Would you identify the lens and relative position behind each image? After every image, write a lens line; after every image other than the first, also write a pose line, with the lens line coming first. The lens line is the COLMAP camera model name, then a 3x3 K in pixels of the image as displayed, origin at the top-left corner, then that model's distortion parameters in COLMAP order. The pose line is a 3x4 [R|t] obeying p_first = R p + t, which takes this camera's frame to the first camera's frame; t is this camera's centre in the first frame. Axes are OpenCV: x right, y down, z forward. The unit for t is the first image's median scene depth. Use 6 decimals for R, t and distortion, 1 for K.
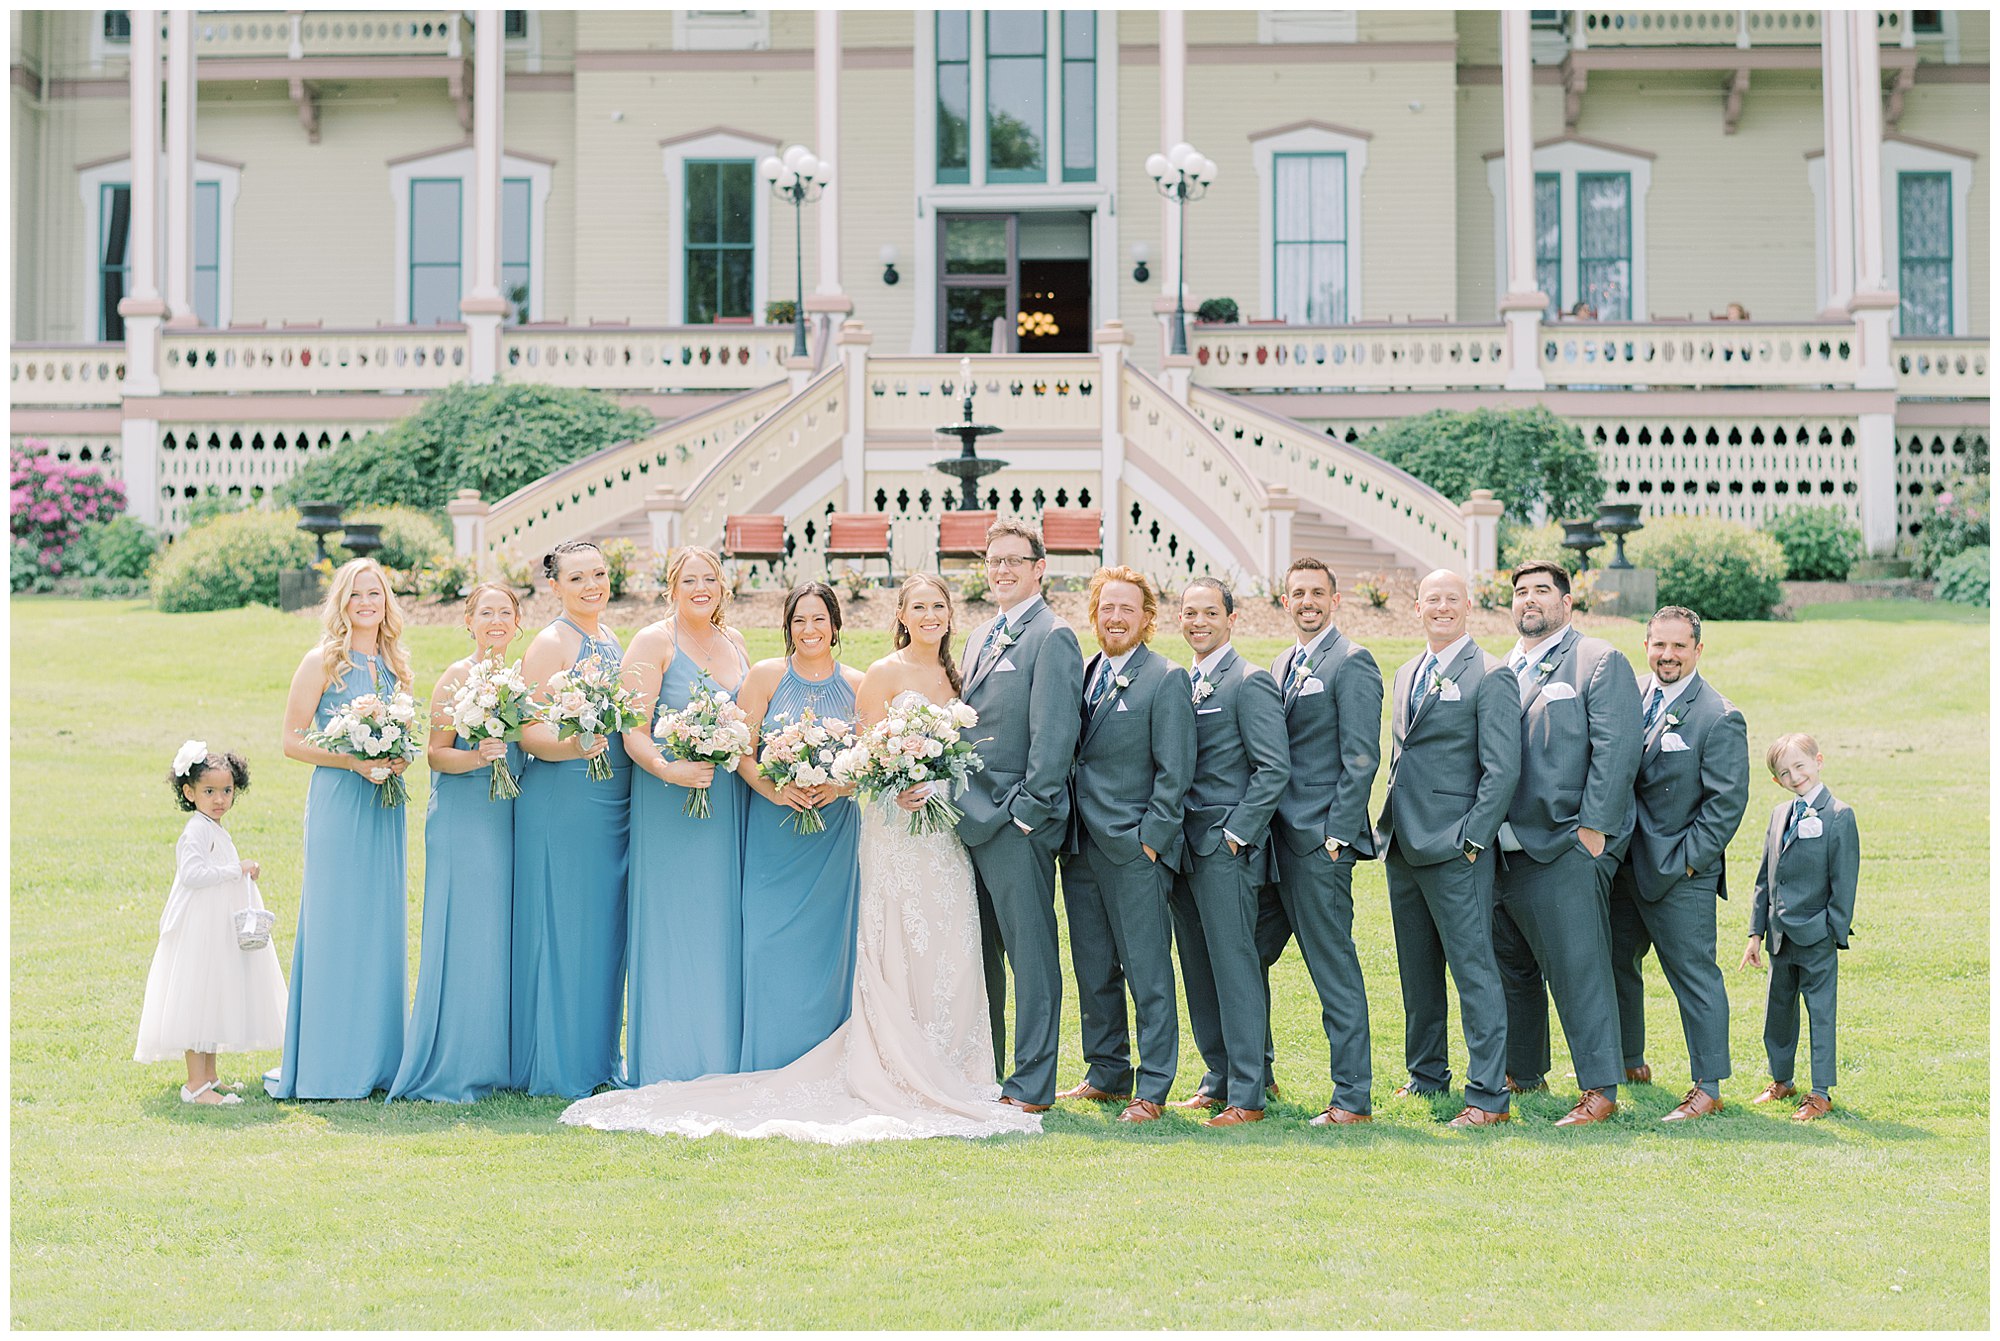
lens RADIAL K [[3200.6, 0, 1000.7], [0, 3200.6, 706.5], [0, 0, 1]] dist [-0.004572, -0.033669]
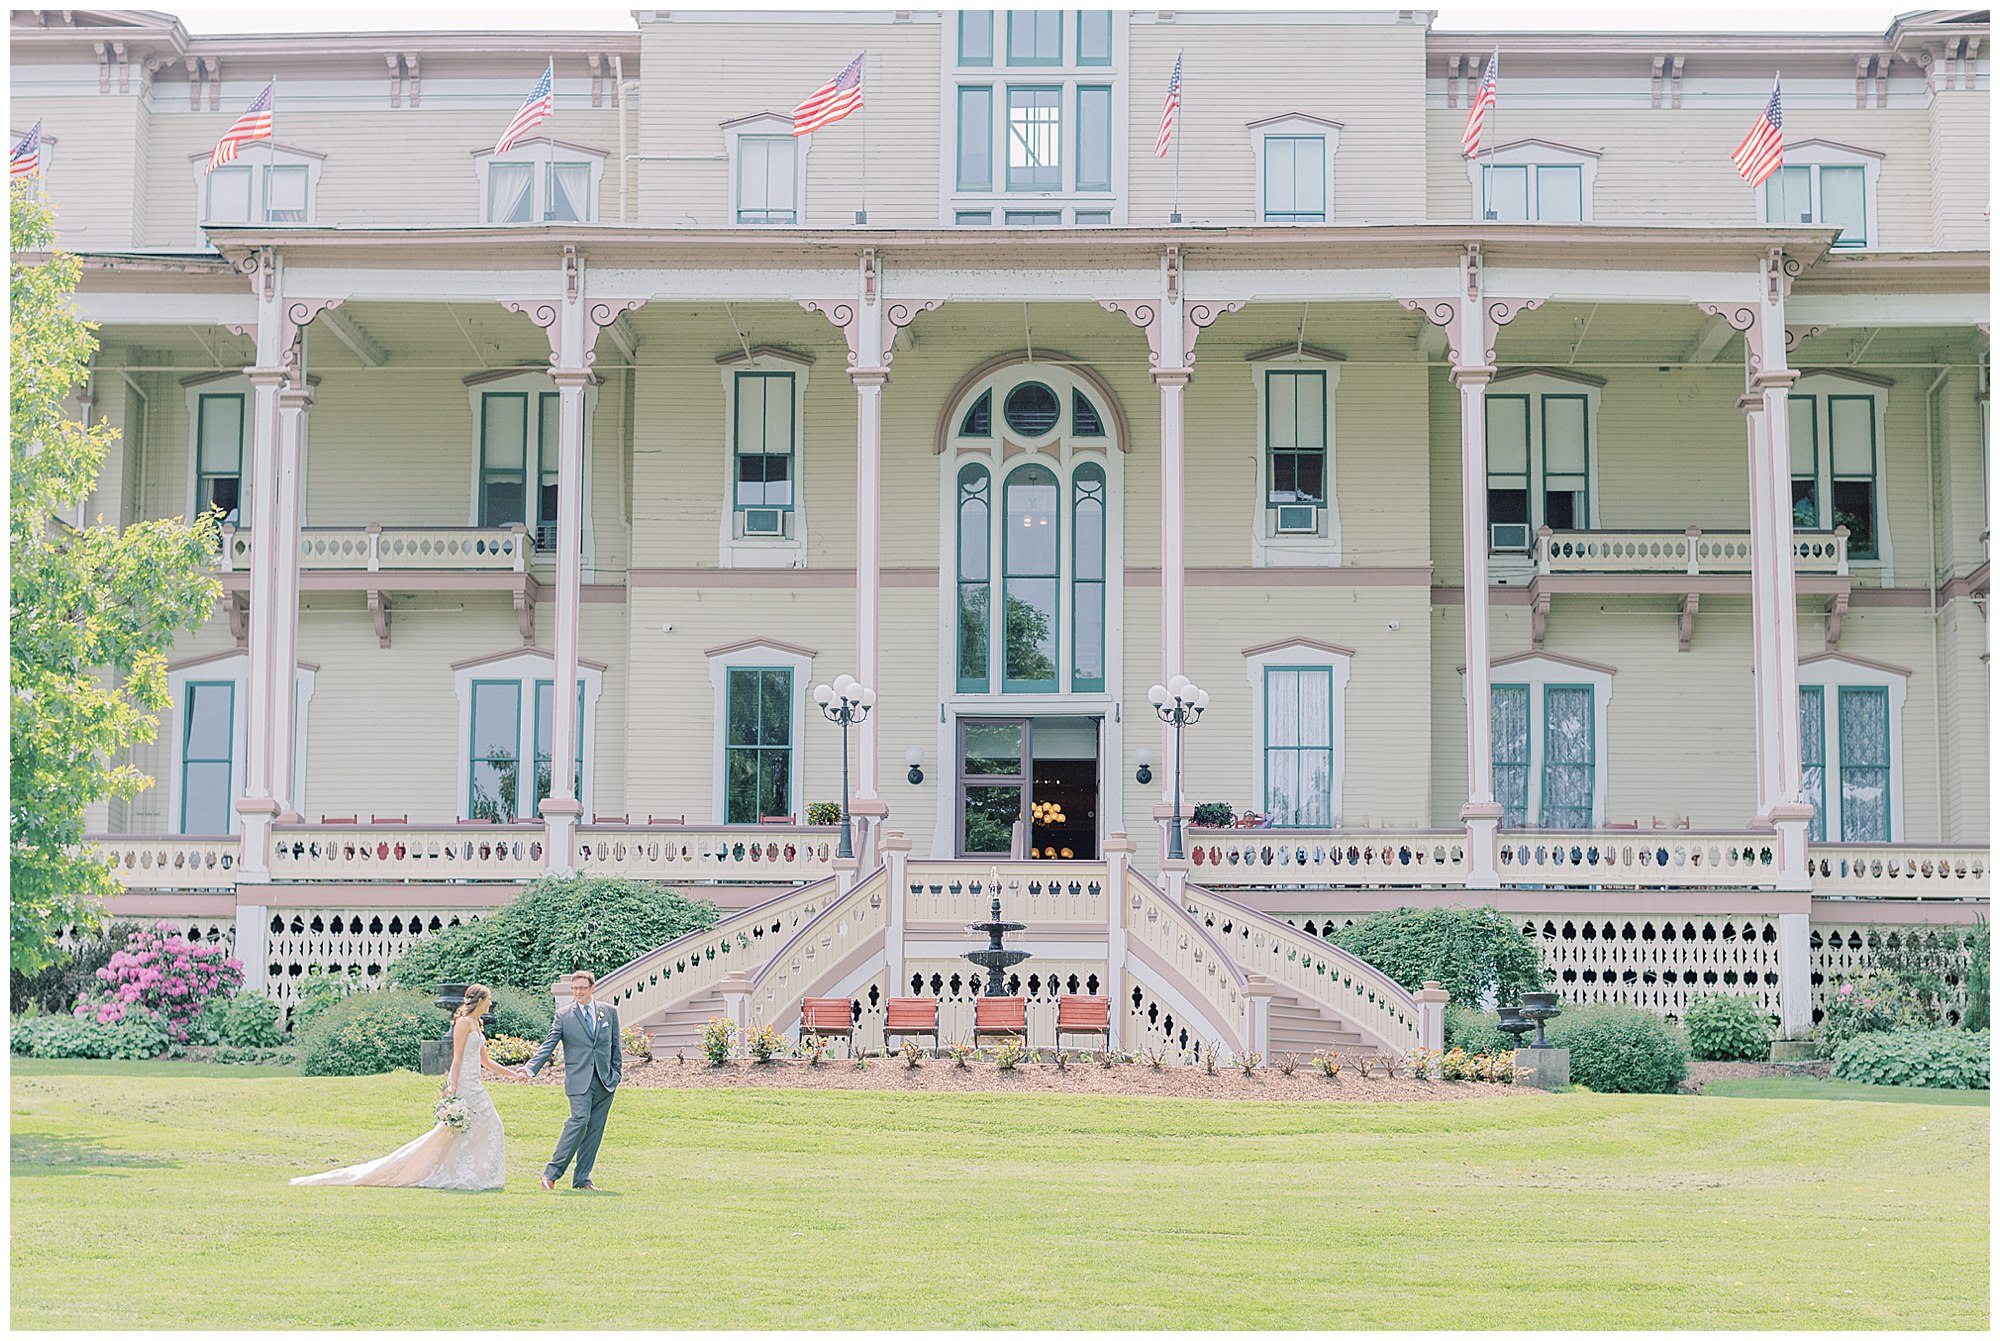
lens RADIAL K [[4567.2, 0, 1000.0], [0, 4567.2, 670.5], [0, 0, 1]] dist [0.012203, -0.283447]
pose [[0.999926, 0.008674, 0.008496, -0.021245], [-0.007543, 0.992112, -0.125131, 0.027980], [-0.009514, 0.125058, 0.992104, -0.618040]]
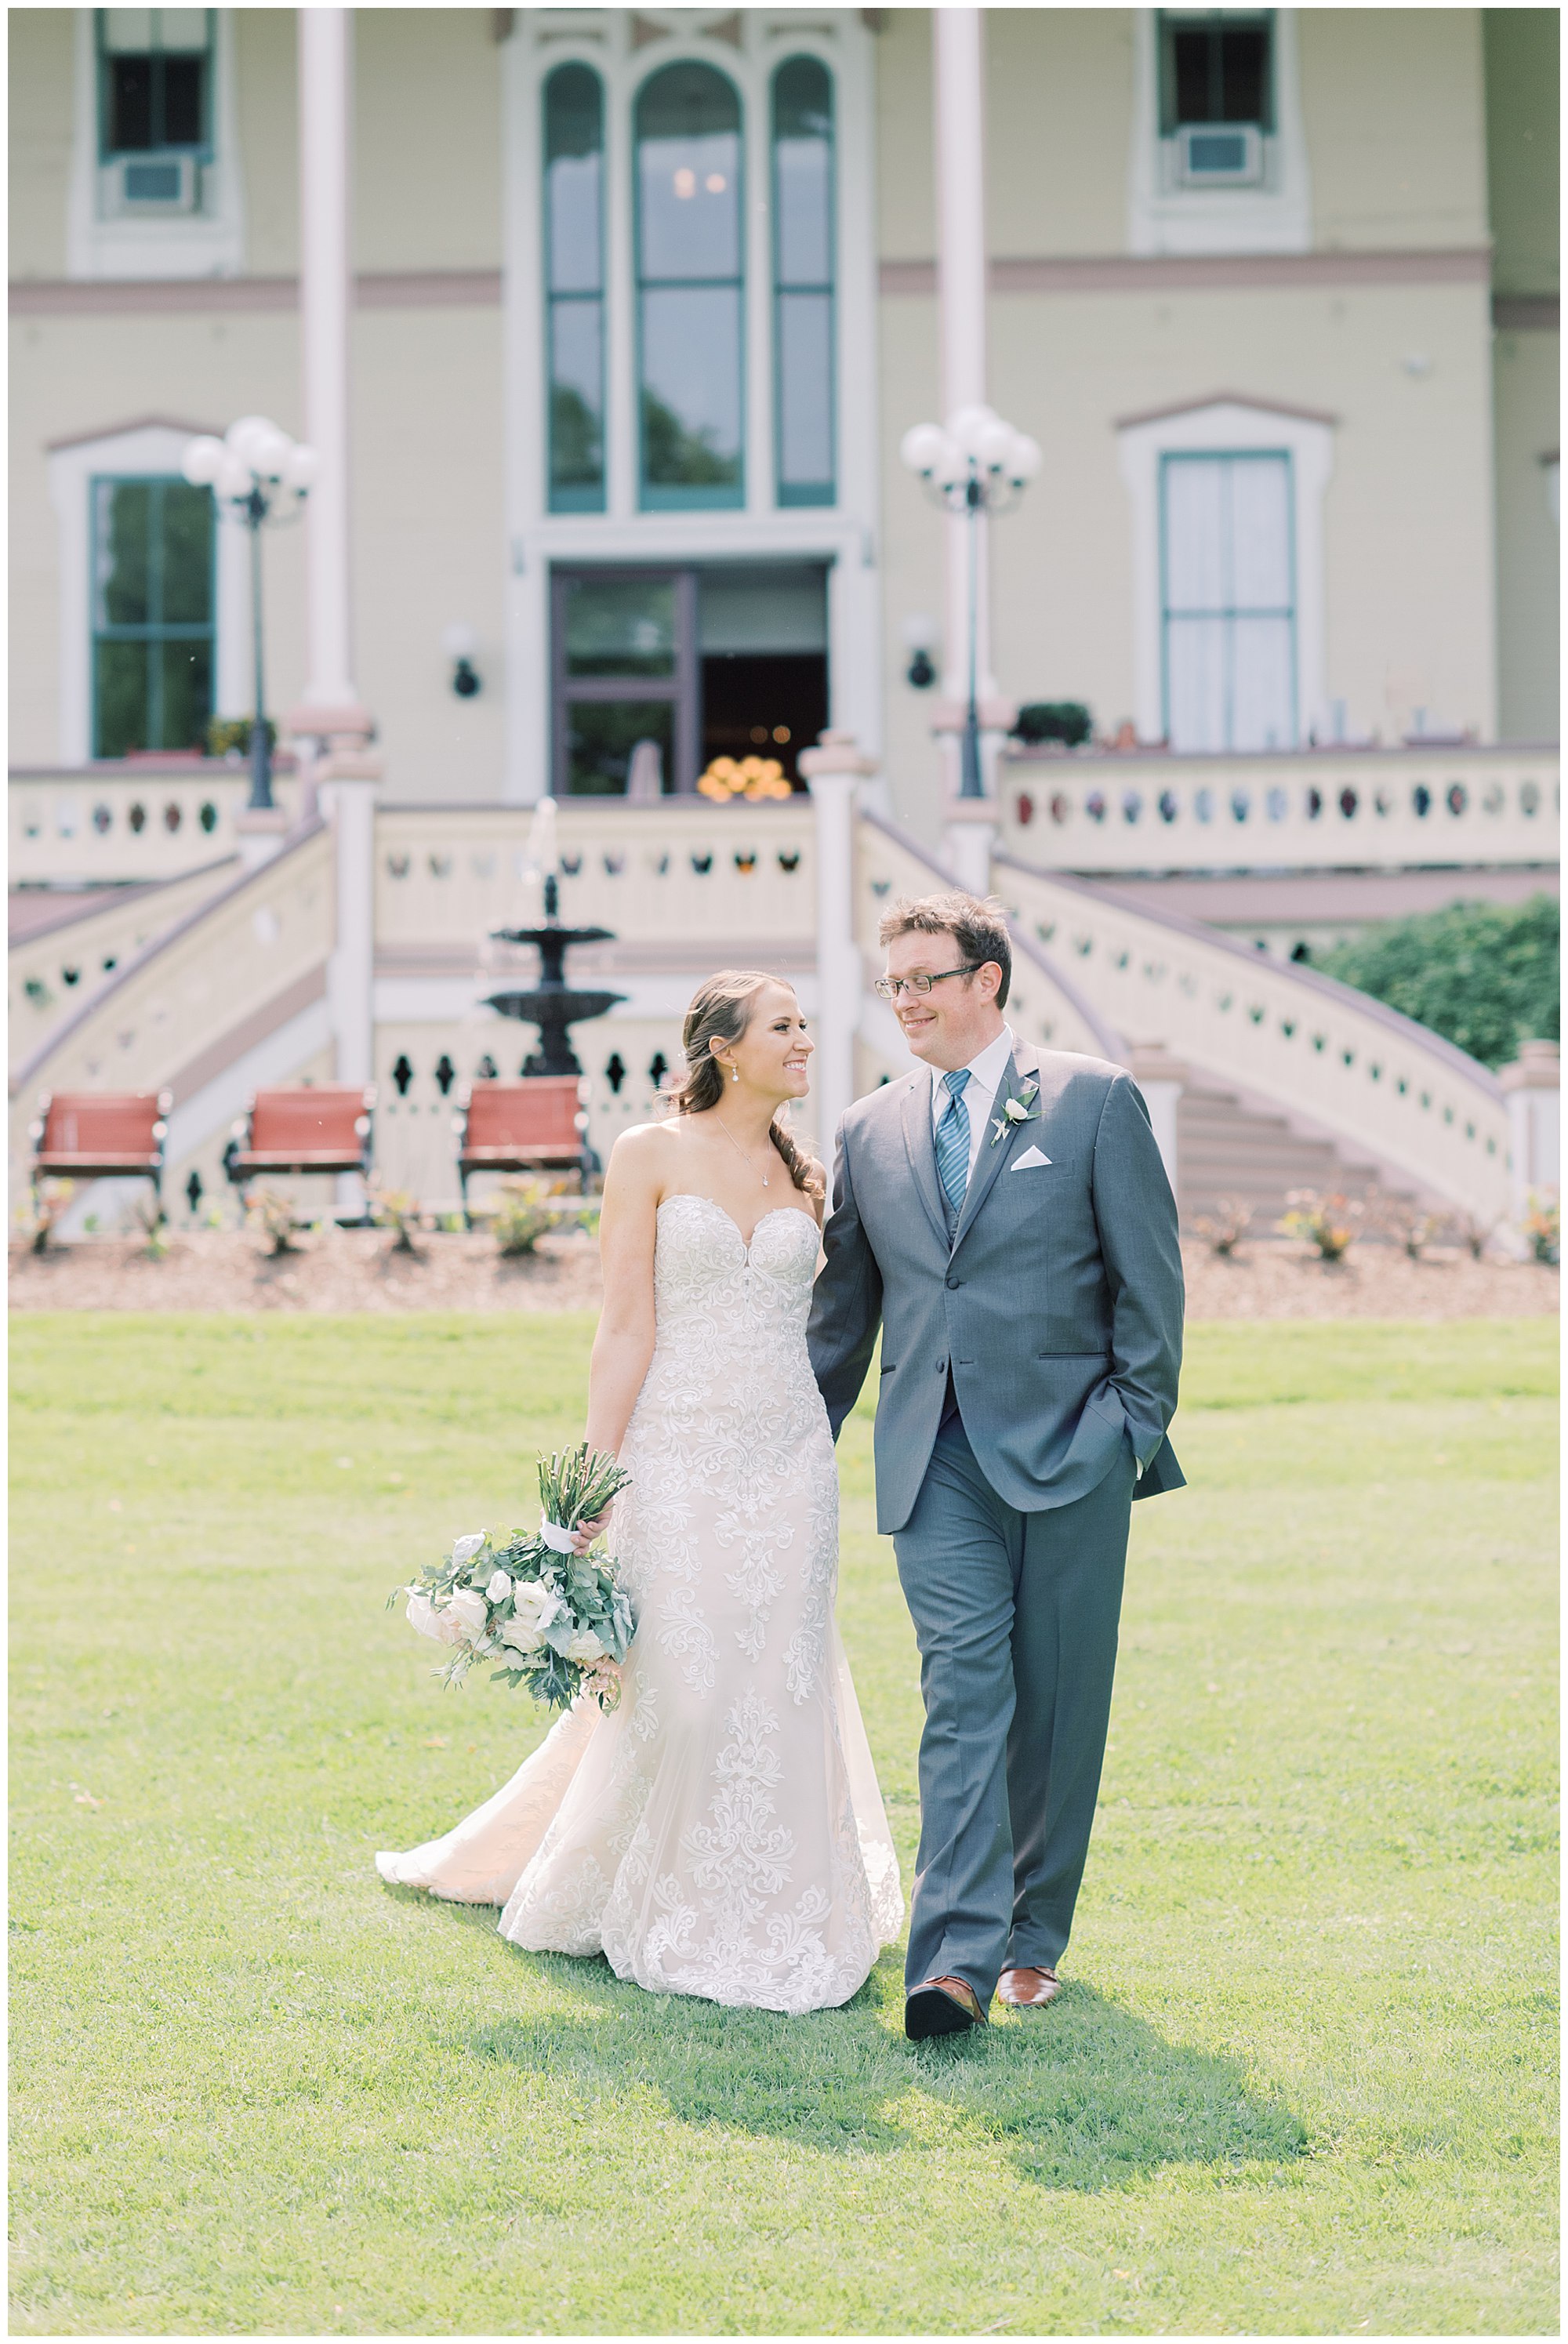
lens RADIAL K [[4934.4, 0, 784.0], [0, 4934.4, 1172.0], [0, 0, 1]] dist [-0.013418, -0.143439]
pose [[0.999897, -0.008760, -0.011364, 0.032629], [0.008074, 0.998223, -0.059040, 0.000126], [0.011861, 0.058942, 0.998191, 0.177917]]
